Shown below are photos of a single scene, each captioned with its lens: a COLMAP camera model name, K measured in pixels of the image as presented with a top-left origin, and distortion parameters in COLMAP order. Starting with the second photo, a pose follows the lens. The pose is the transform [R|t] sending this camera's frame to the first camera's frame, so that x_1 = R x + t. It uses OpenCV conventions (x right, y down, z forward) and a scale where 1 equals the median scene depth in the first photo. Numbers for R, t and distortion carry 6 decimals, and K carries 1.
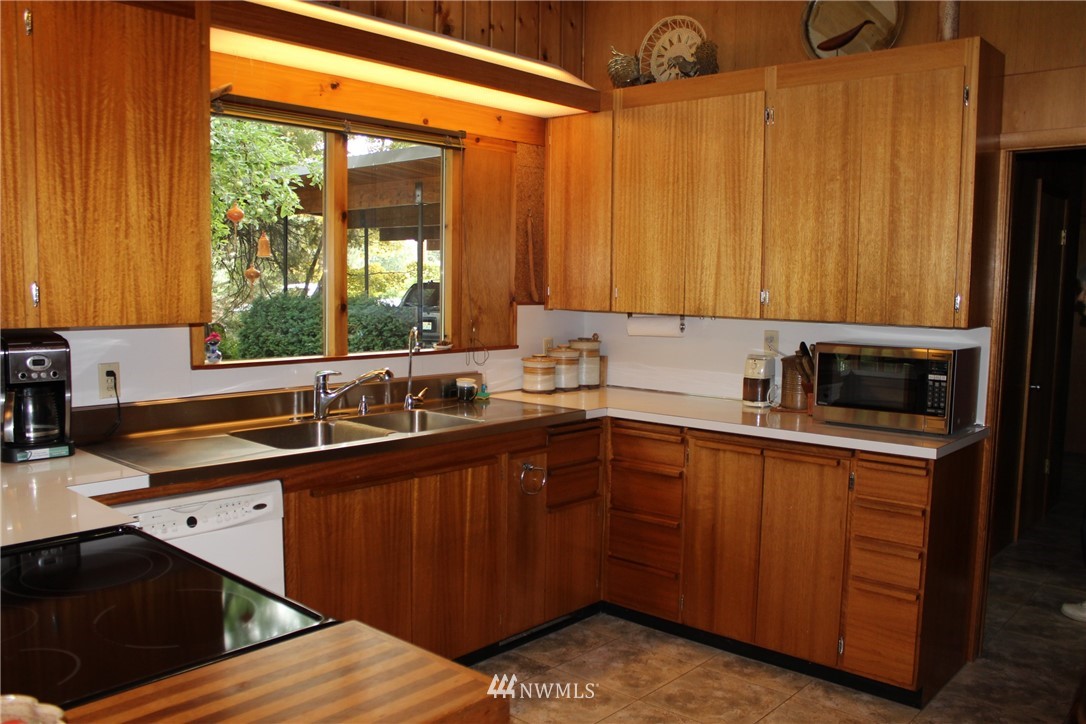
lens RADIAL K [[879.6, 0, 543.0], [0, 879.6, 362.0], [0, 0, 1]] dist [-0.037604, 0.001676]
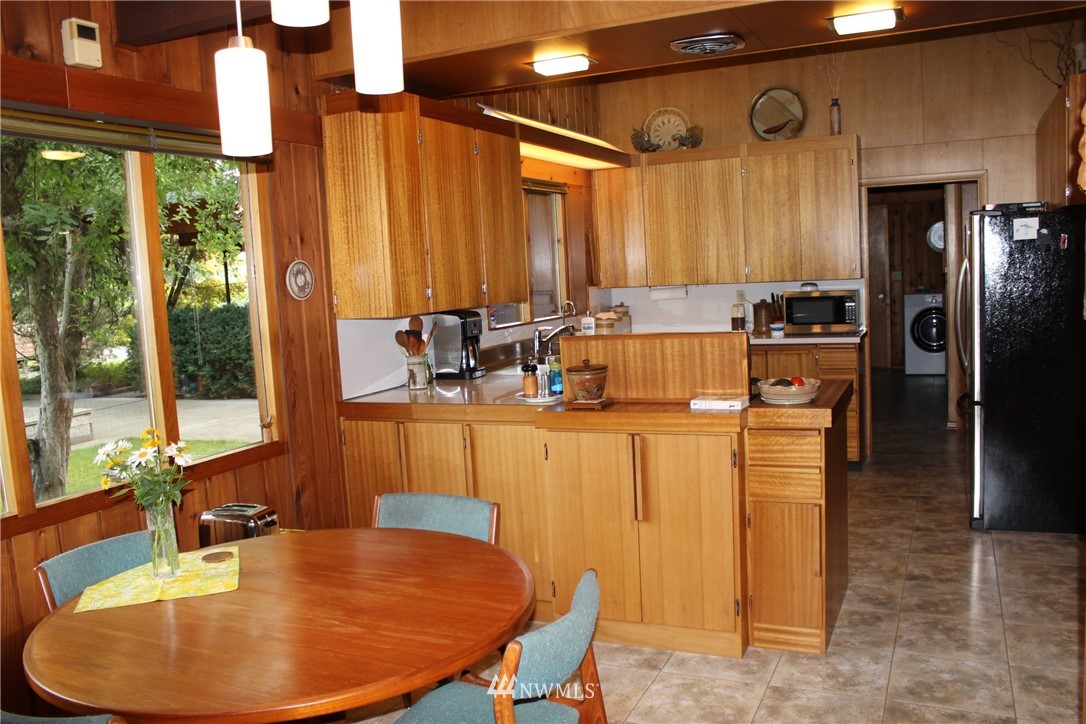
lens RADIAL K [[879.6, 0, 543.0], [0, 879.6, 362.0], [0, 0, 1]] dist [-0.037604, 0.001676]
pose [[0.957010, -0.093250, 0.274658, -0.665859], [0.091674, 0.995615, 0.018595, 0.041038], [-0.275188, 0.007383, 0.961362, -0.622258]]
